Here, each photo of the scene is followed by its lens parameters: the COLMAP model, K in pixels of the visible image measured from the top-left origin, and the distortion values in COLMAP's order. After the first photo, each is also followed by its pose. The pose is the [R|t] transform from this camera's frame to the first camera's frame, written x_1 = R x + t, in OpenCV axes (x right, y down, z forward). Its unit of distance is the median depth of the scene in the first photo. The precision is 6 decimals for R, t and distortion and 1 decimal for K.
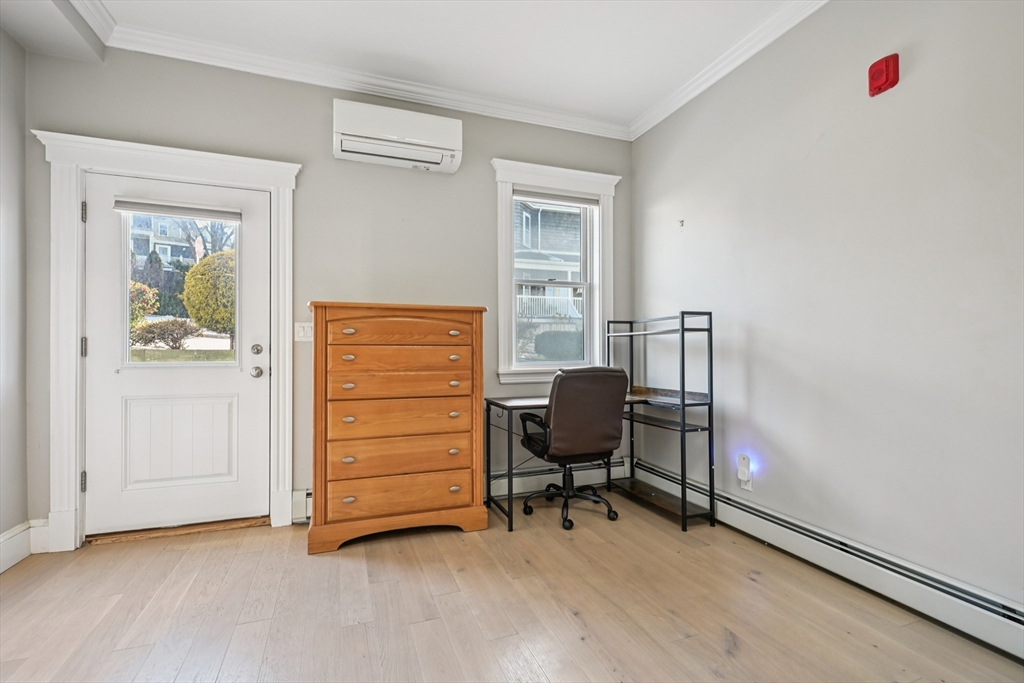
lens RADIAL K [[459.6, 0, 512.2], [0, 459.6, 342.8], [0, 0, 1]] dist [0.000309, -0.000032]
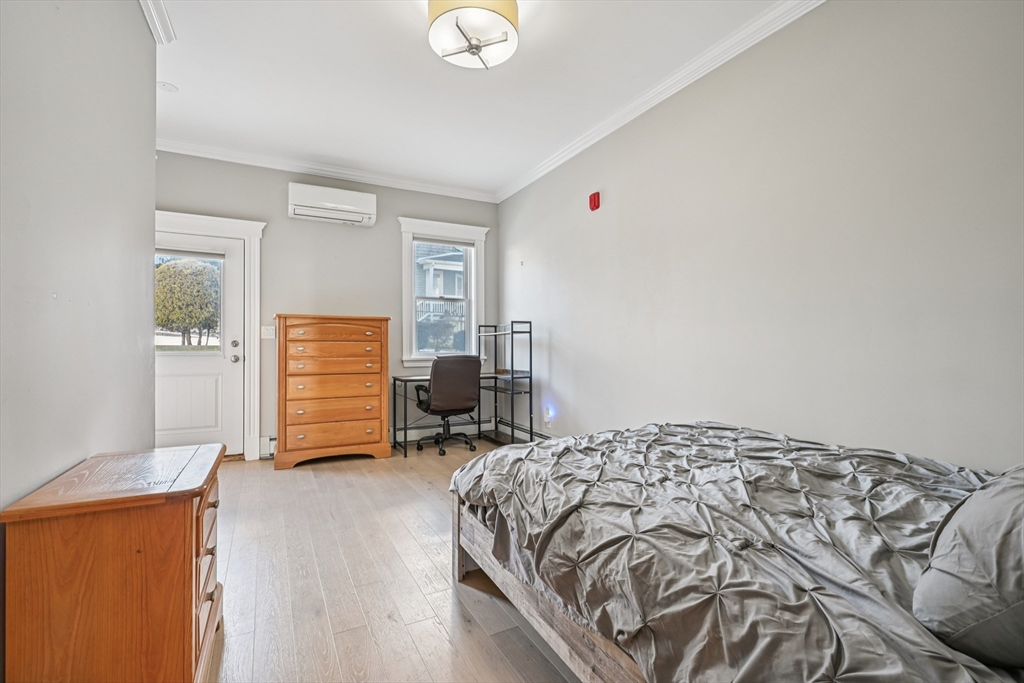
lens RADIAL K [[459.6, 0, 512.2], [0, 459.6, 342.8], [0, 0, 1]] dist [0.000309, -0.000032]
pose [[0.992052, 0.001365, 0.125818, 0.163408], [-0.001987, 0.999986, 0.004816, 0.001876], [-0.125809, -0.005027, 0.992042, -0.635672]]
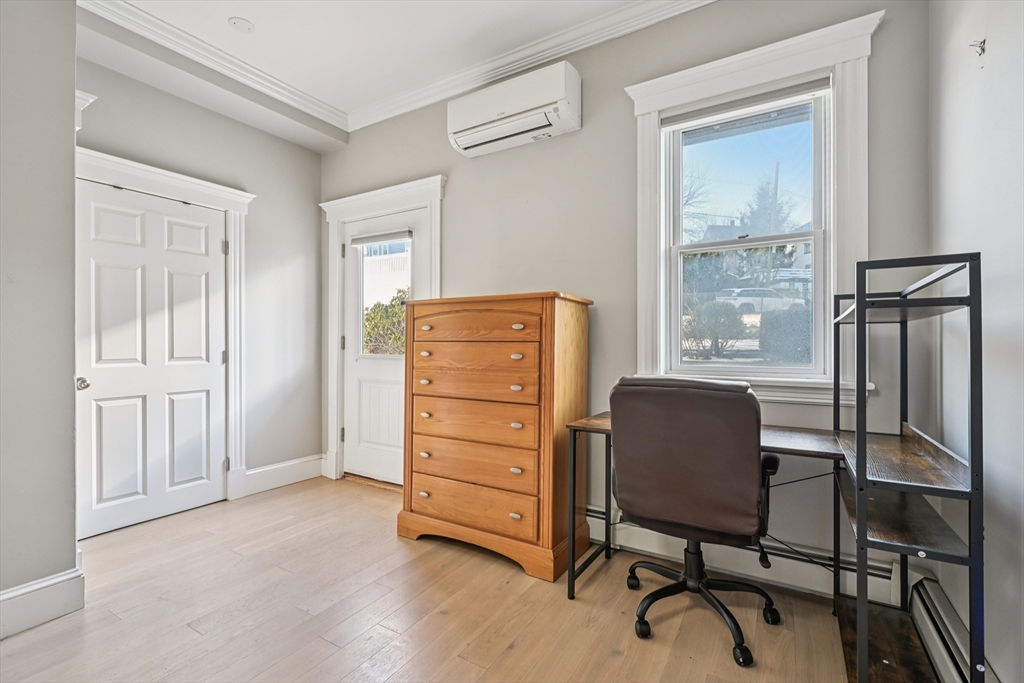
lens RADIAL K [[454.6, 0, 514.1], [0, 454.6, 340.6], [0, 0, 1]] dist [0.002428, -0.000220]
pose [[0.621153, -0.002051, -0.783687, 0.500969], [0.005280, 0.999985, 0.001567, 0.002181], [0.783672, -0.005111, 0.621154, 0.484438]]
